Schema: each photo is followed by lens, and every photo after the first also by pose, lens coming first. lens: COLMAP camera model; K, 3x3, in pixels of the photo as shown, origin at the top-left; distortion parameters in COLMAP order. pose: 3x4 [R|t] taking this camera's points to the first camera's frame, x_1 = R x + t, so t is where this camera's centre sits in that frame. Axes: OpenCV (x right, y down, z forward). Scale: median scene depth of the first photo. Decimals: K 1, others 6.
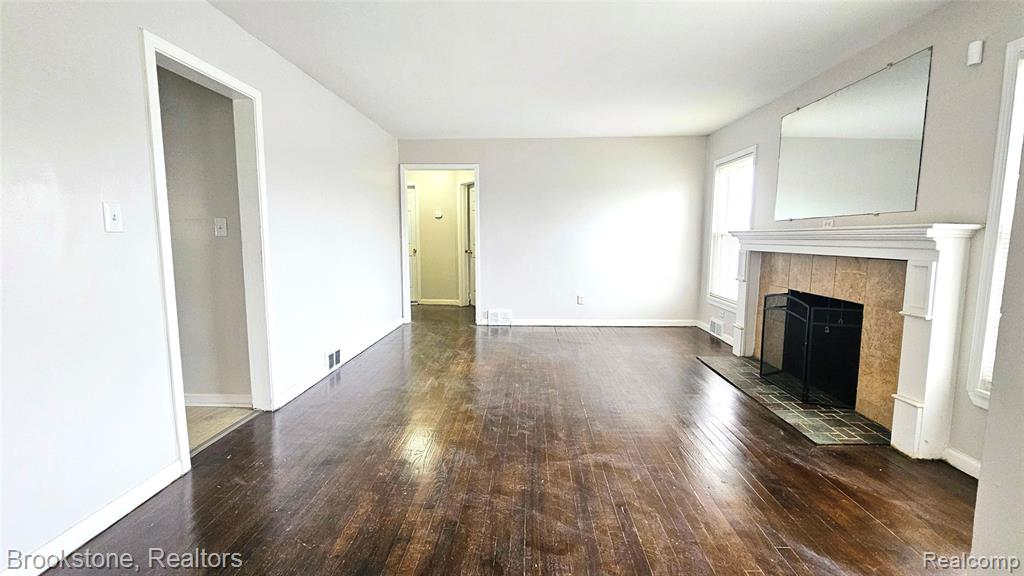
lens RADIAL K [[450.9, 0, 505.3], [0, 450.9, 286.1], [0, 0, 1]] dist [0.000116, -0.000318]
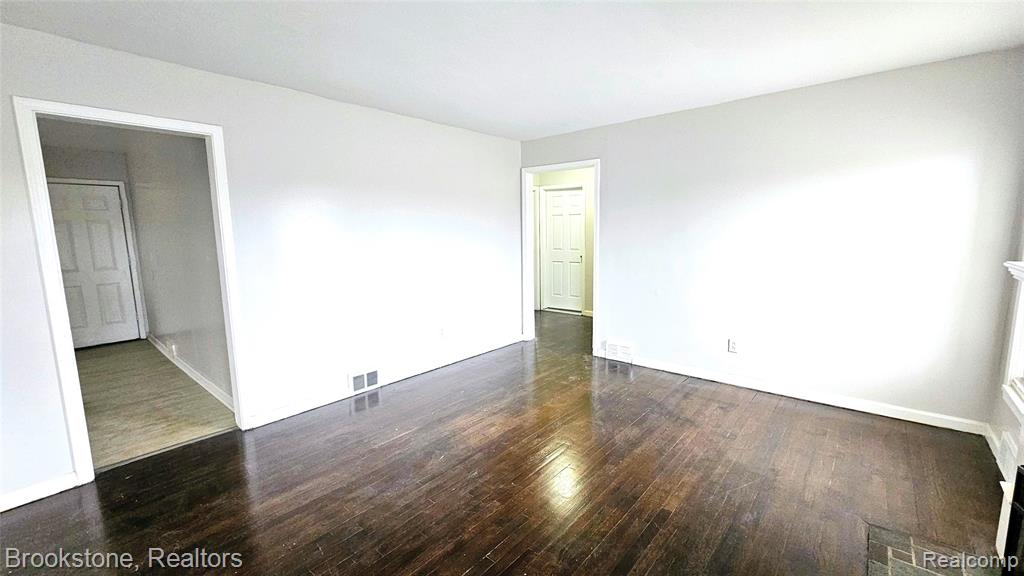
lens RADIAL K [[420.7, 0, 505.8], [0, 420.7, 286.3], [0, 0, 1]] dist [-0.000270, 0.000403]
pose [[0.791041, 0.073172, -0.607372, 0.329911], [-0.054085, 0.997298, 0.049708, -0.085905], [0.609368, -0.006471, 0.792861, 0.360497]]
